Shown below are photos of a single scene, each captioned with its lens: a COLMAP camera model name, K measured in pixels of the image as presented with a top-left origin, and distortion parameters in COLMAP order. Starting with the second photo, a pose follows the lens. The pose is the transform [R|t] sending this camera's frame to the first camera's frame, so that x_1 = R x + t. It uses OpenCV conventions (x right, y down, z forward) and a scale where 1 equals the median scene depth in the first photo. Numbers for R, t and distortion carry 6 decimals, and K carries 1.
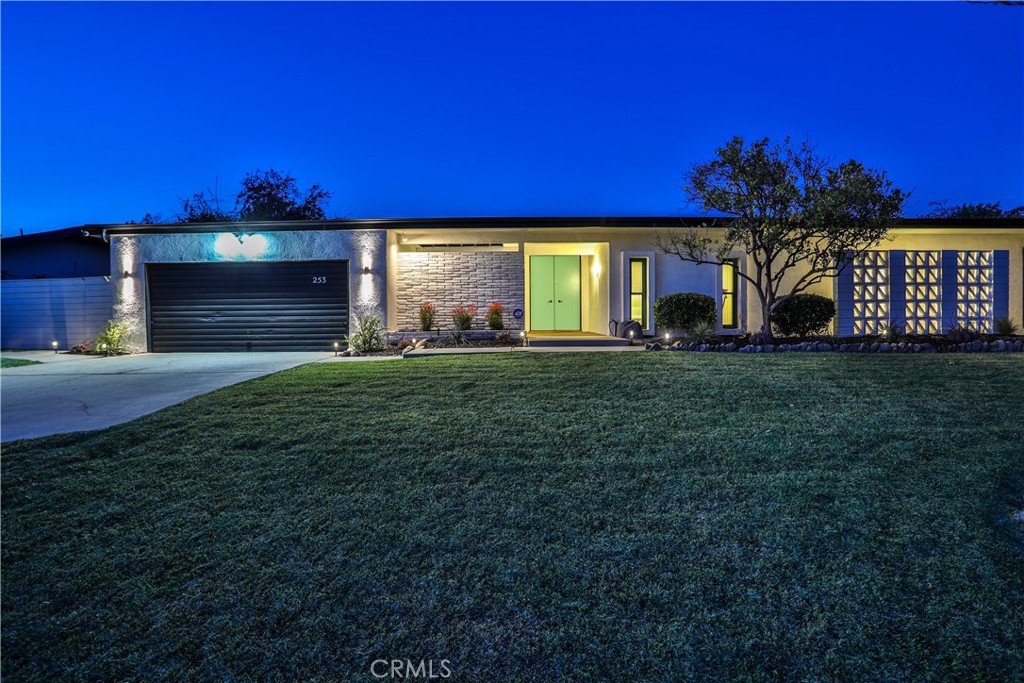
lens RADIAL K [[529.5, 0, 514.0], [0, 529.5, 332.5], [0, 0, 1]] dist [-0.070925, 0.027571]
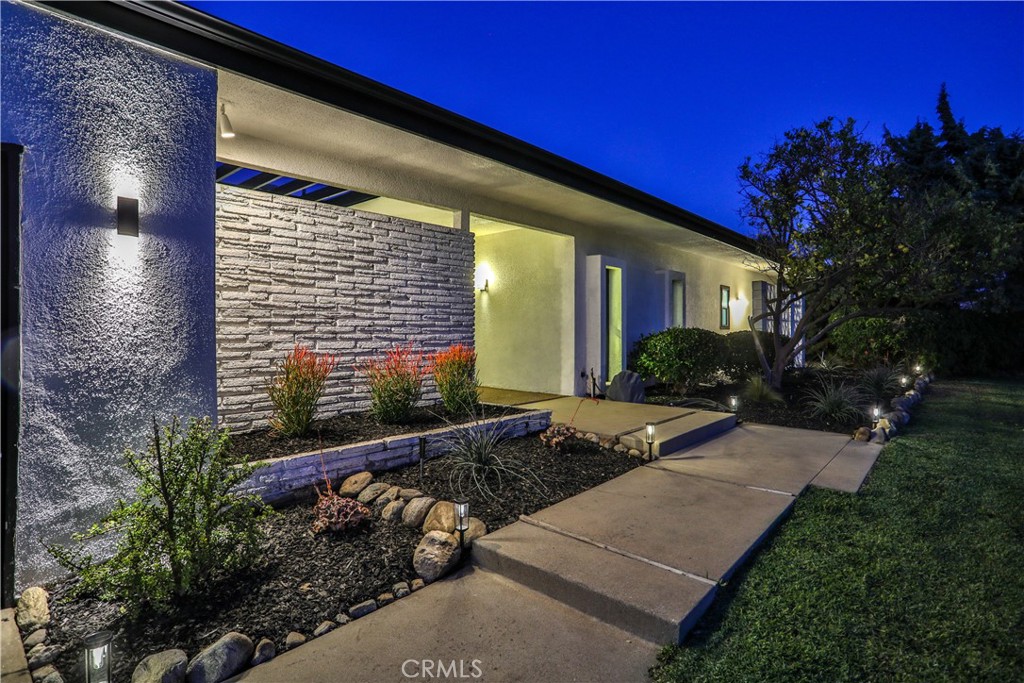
lens RADIAL K [[529.5, 0, 514.0], [0, 529.5, 332.5], [0, 0, 1]] dist [-0.070925, 0.027571]
pose [[0.663749, 0.004973, 0.747939, -0.333540], [0.005394, 0.999920, -0.011435, -0.064322], [-0.747936, 0.011624, 0.663669, 0.727349]]
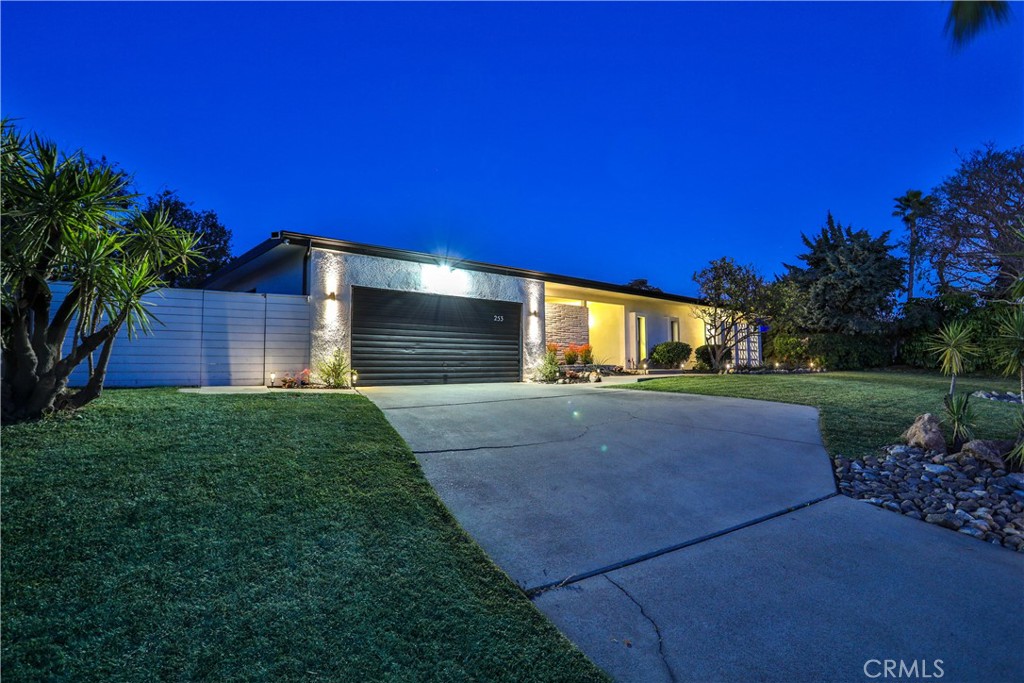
lens RADIAL K [[529.5, 0, 514.0], [0, 529.5, 332.5], [0, 0, 1]] dist [-0.070925, 0.027571]
pose [[0.745654, 0.048671, 0.664554, -1.108015], [0.009580, 0.996443, -0.083728, 0.025016], [-0.666265, 0.068798, 0.742535, 0.141796]]
